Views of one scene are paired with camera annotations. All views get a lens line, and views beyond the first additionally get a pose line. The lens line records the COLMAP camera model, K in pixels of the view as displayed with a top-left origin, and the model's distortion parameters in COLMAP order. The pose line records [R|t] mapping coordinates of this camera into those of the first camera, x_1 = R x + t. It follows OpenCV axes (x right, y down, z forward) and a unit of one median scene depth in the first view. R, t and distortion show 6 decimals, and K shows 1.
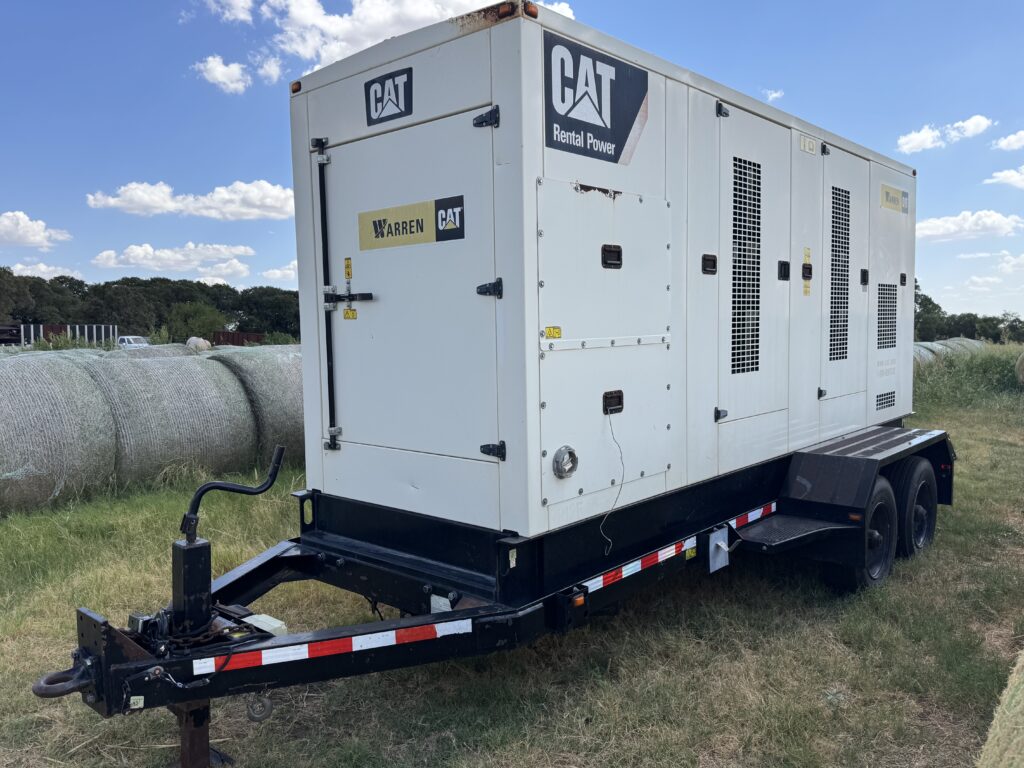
lens RADIAL K [[795.8, 0, 515.6], [0, 795.8, 387.2], [0, 0, 1]] dist [0.003560, -0.003286]
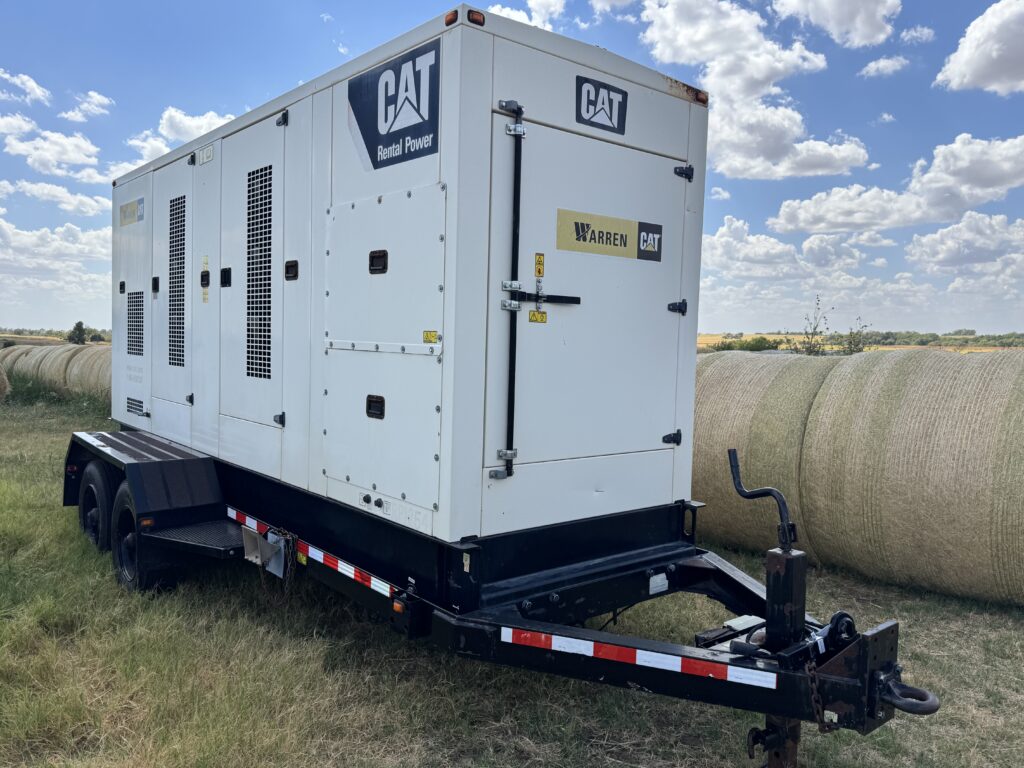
lens RADIAL K [[795.8, 0, 515.3], [0, 795.8, 381.0], [0, 0, 1]] dist [0.003560, -0.003286]
pose [[0.151529, -0.032225, 0.987927, -1.156181], [0.049768, 0.998449, 0.024935, -0.046740], [-0.987199, 0.045389, 0.152898, 0.949933]]
